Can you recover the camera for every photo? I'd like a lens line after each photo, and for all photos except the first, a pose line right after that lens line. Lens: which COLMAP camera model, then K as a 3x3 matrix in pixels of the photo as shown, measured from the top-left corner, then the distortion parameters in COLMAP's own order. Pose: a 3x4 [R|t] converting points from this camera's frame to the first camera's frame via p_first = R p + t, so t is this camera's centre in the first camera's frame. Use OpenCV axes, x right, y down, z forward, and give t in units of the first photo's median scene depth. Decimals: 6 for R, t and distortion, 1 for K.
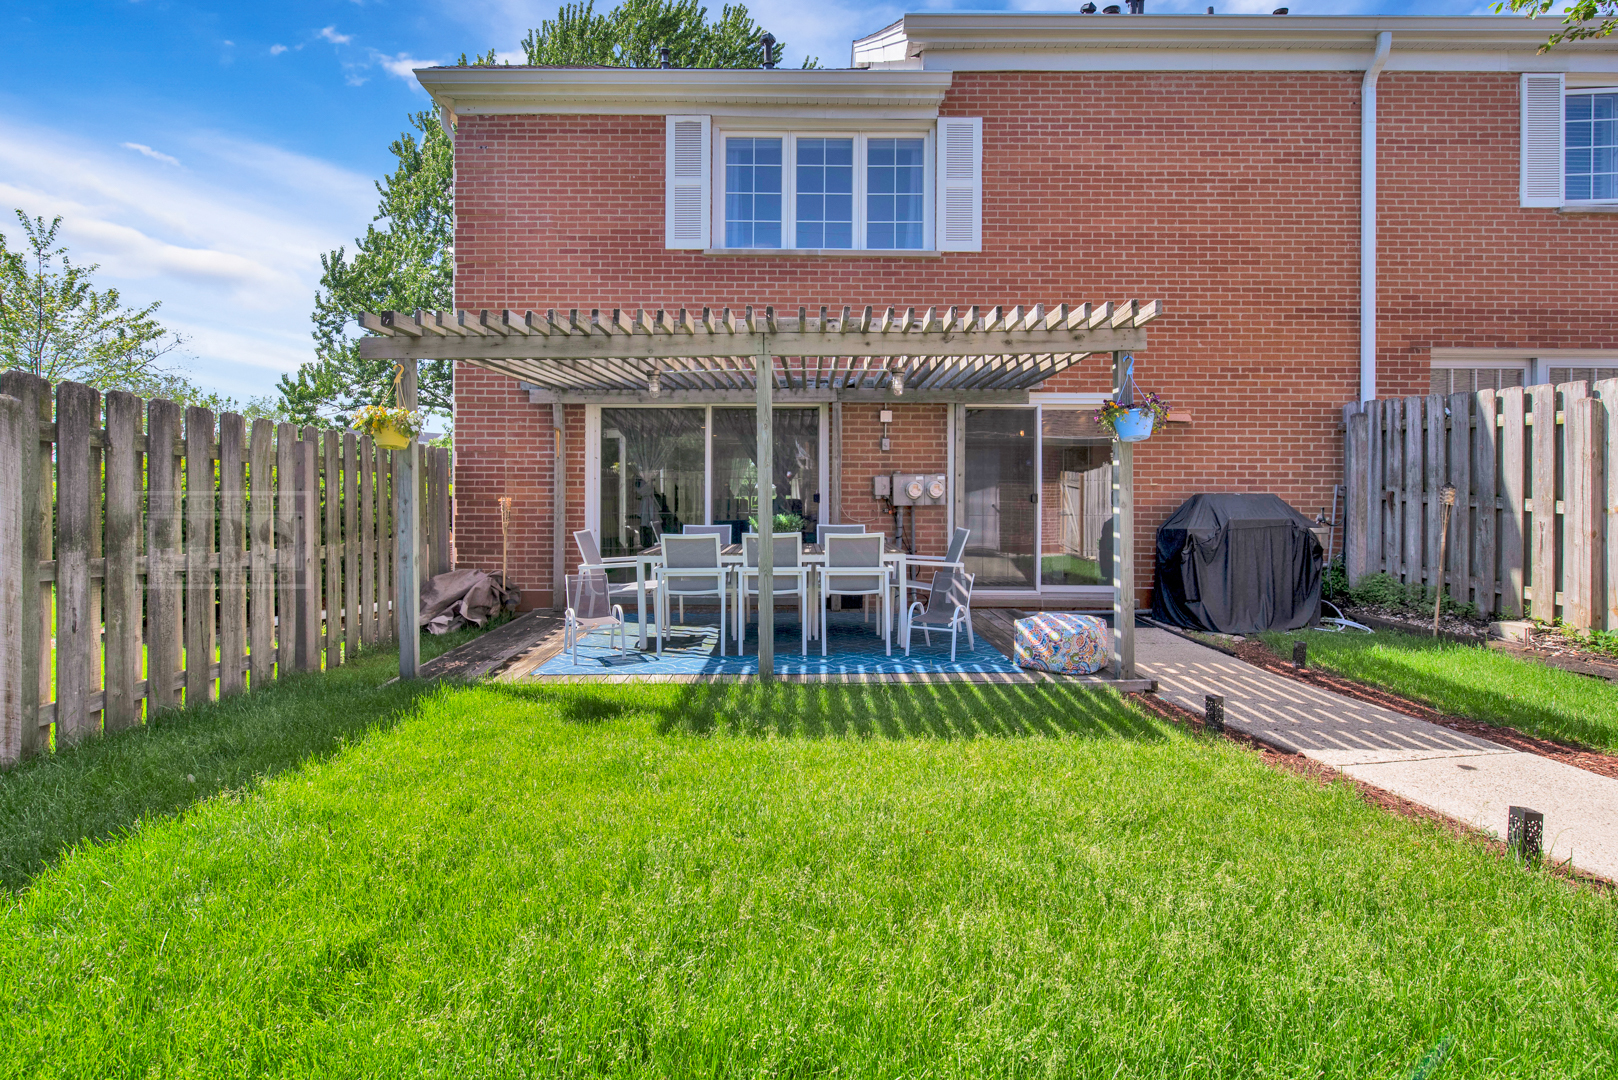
lens RADIAL K [[729.1, 0, 784.8], [0, 729.1, 498.3], [0, 0, 1]] dist [-0.004408, -0.000182]
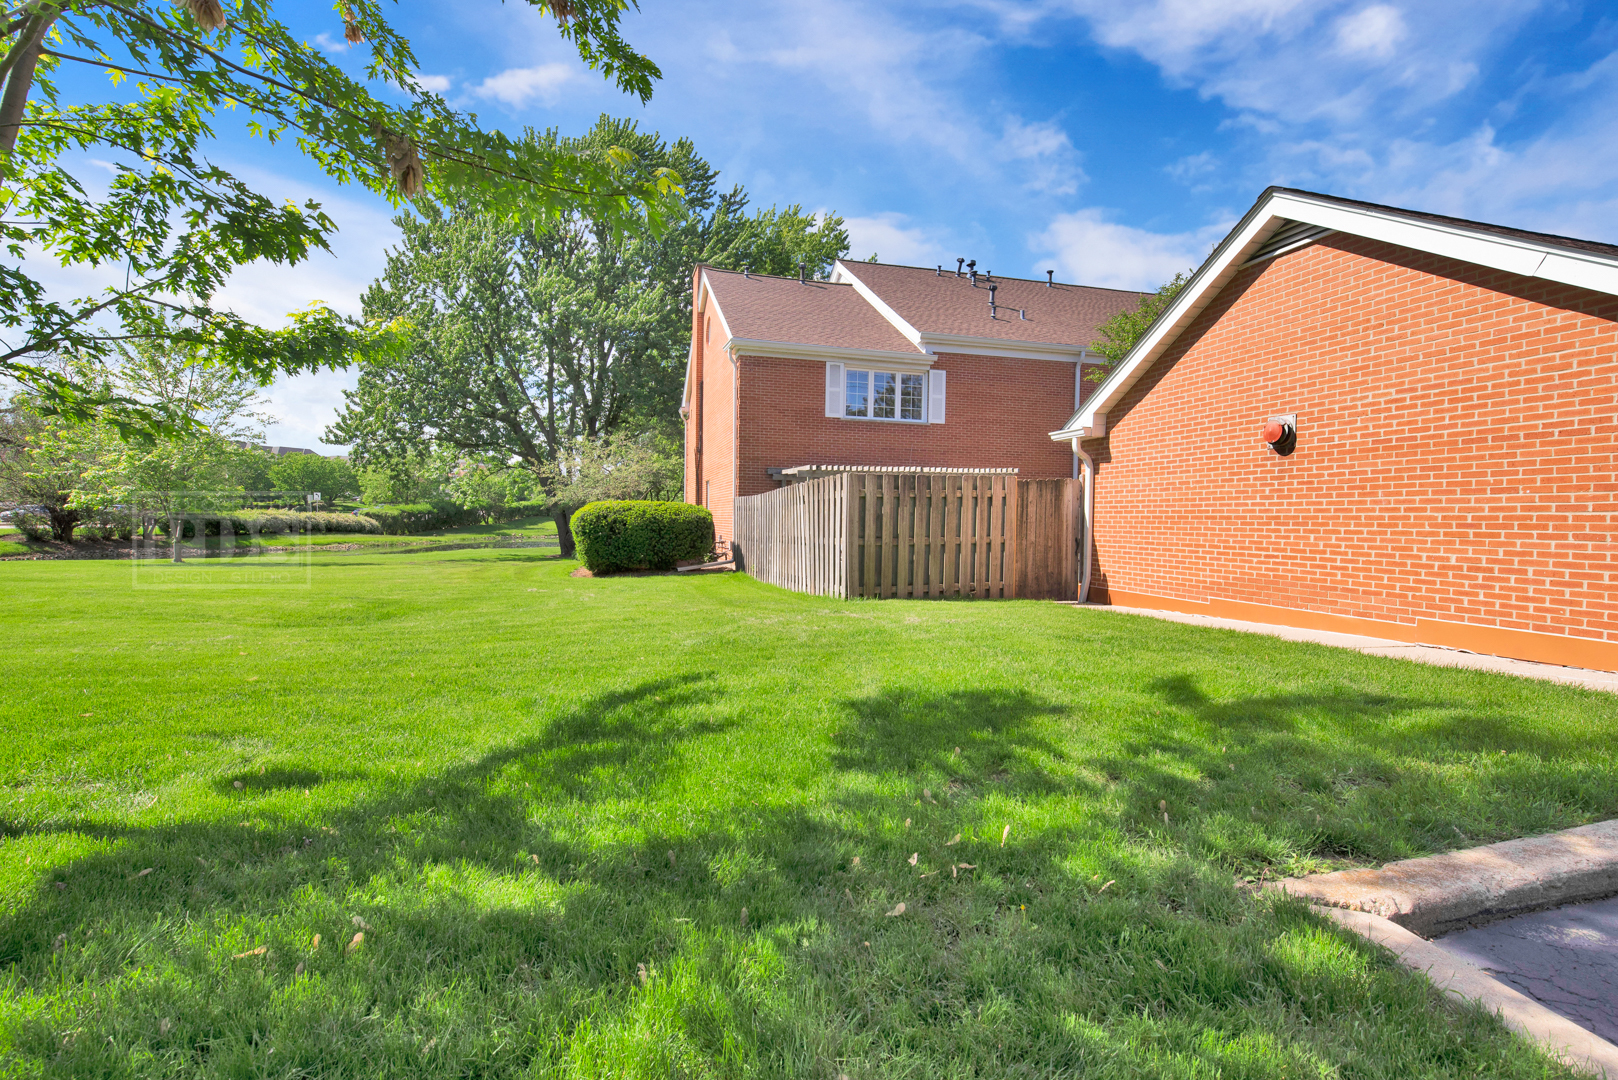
lens RADIAL K [[729.1, 0, 806.7], [0, 729.1, 540.7], [0, 0, 1]] dist [-0.004408, -0.000182]
pose [[0.958675, 0.002231, 0.284496, -0.904855], [-0.008959, 0.999710, 0.022347, 0.011064], [-0.284364, -0.023973, 0.958417, -1.290607]]
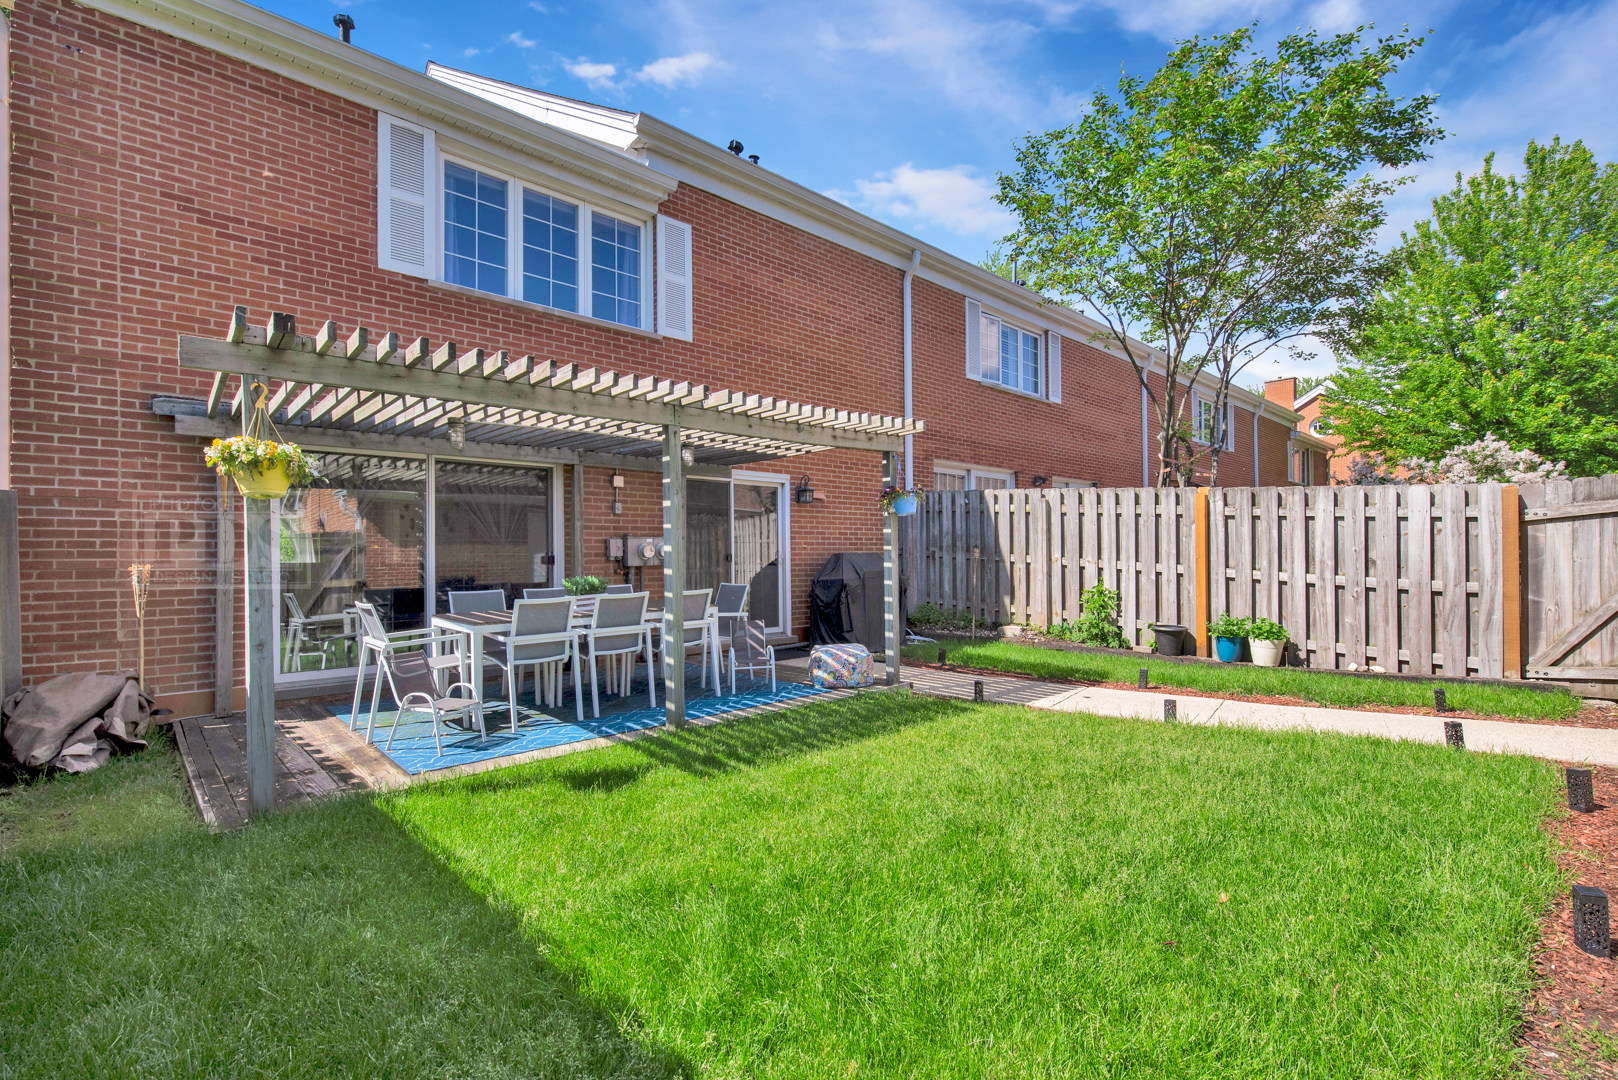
lens RADIAL K [[729.1, 0, 813.8], [0, 729.1, 544.9], [0, 0, 1]] dist [-0.004408, -0.000182]
pose [[0.723852, 0.000540, 0.689955, -0.380499], [0.013822, 0.999788, -0.015284, -0.001044], [-0.689817, 0.020600, 0.723691, 0.048627]]
